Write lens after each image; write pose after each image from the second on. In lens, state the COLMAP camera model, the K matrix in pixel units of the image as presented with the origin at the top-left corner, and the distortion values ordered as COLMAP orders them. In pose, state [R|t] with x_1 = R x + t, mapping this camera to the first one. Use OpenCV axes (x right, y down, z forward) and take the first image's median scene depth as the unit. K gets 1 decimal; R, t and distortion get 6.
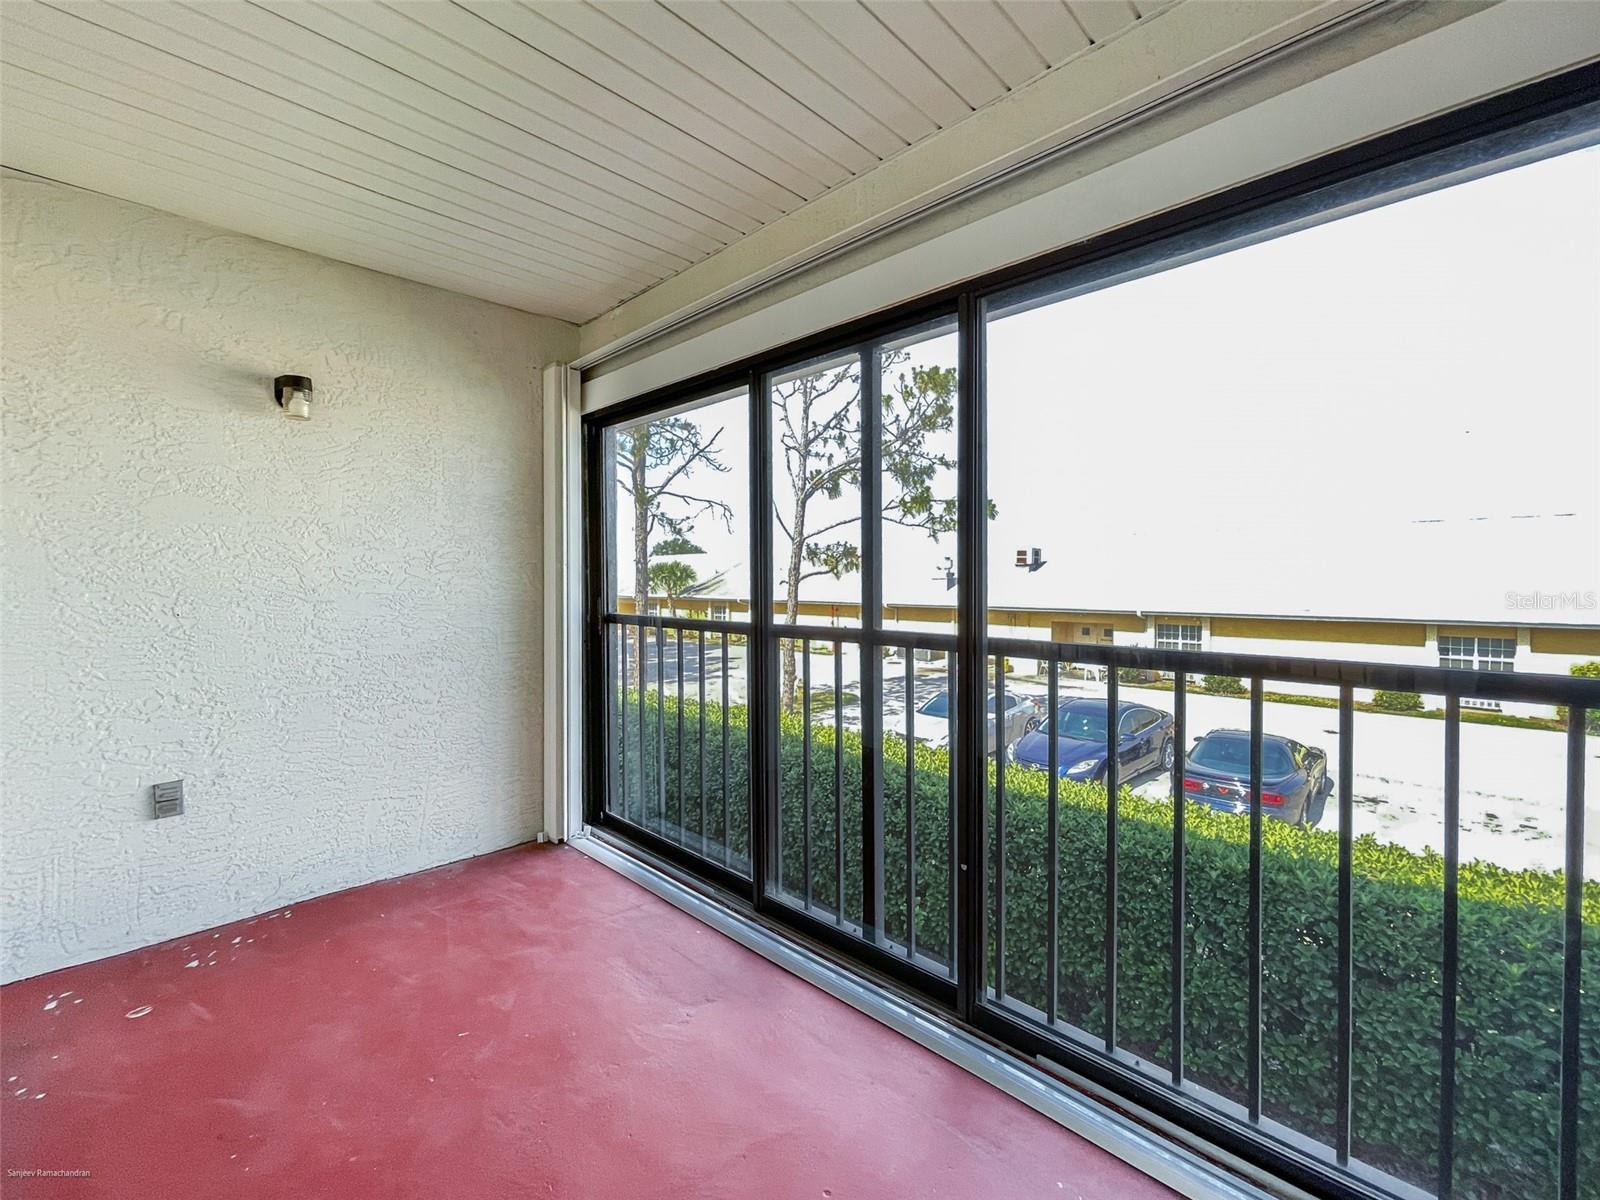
lens RADIAL K [[677.7, 0, 798.2], [0, 677.7, 591.0], [0, 0, 1]] dist [-0.000839, -0.000081]
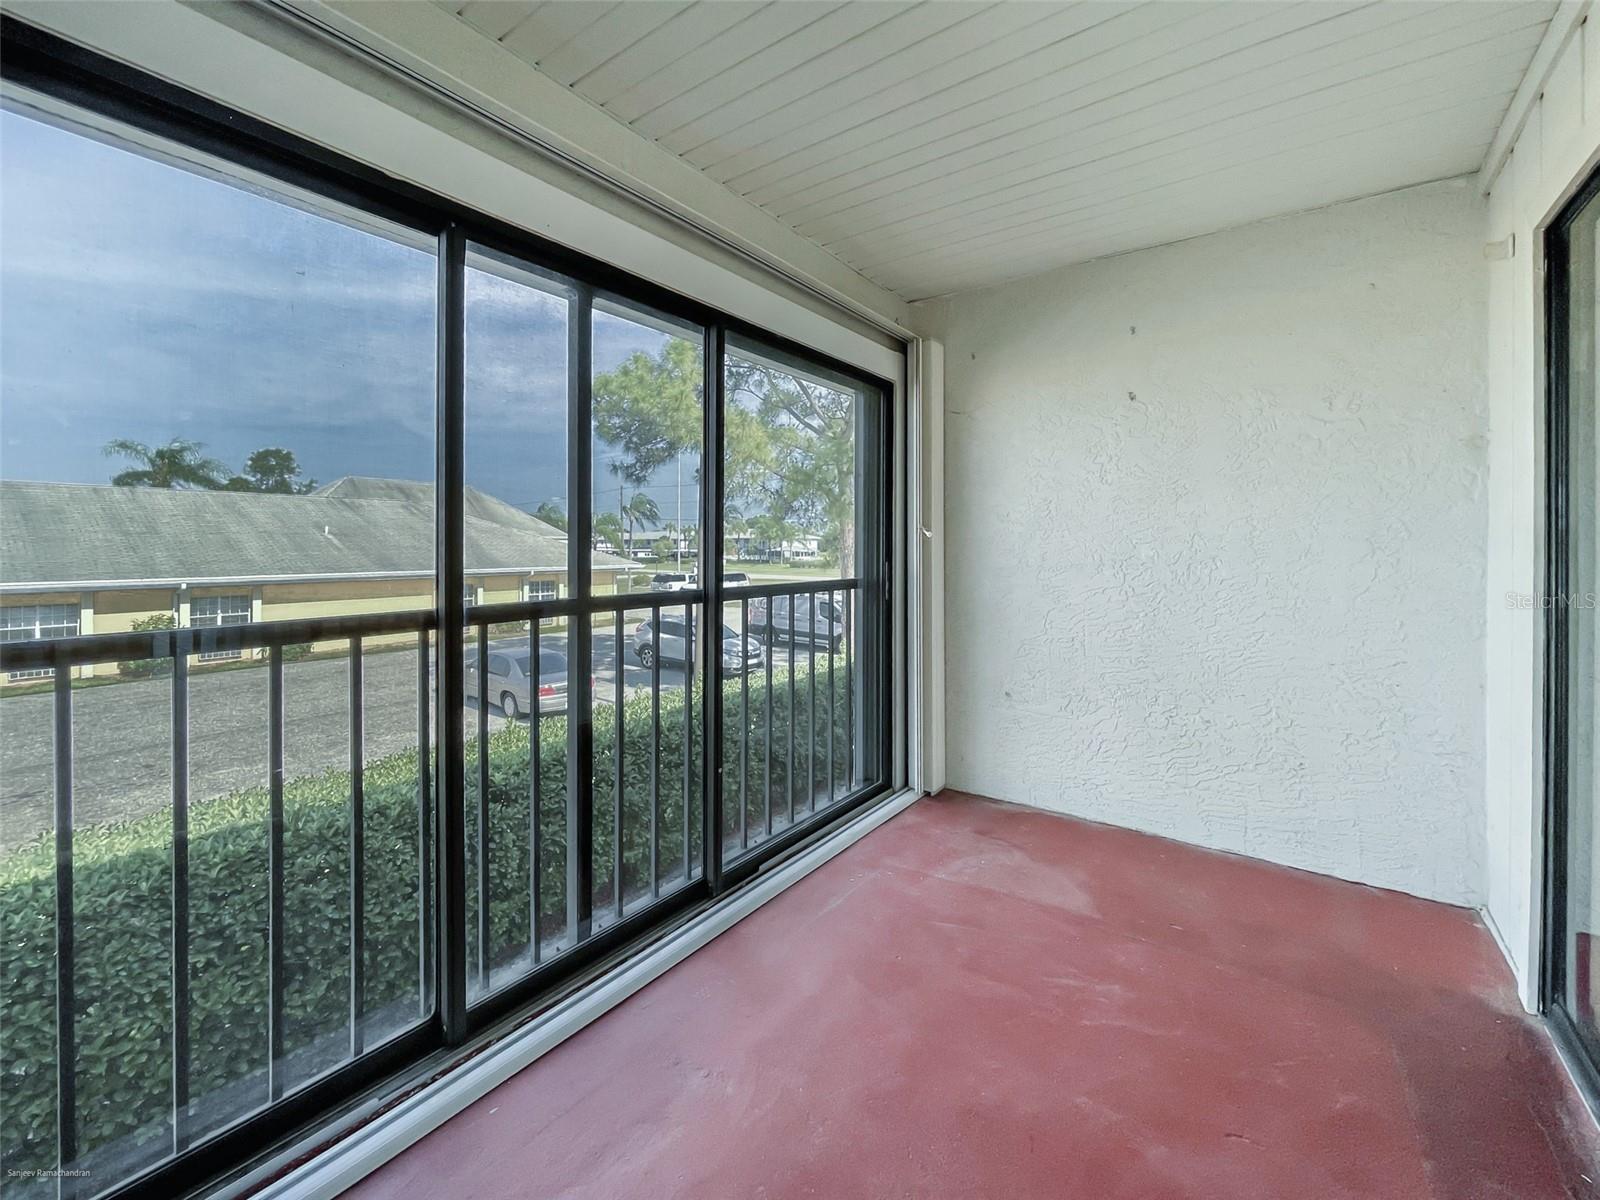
lens RADIAL K [[638.6, 0, 796.3], [0, 638.6, 550.3], [0, 0, 1]] dist [0.028073, 0.000020]
pose [[-0.096296, -0.008582, 0.995316, -0.685601], [0.017032, 0.999802, 0.010269, -0.009681], [-0.995207, 0.017941, -0.096131, 0.690320]]
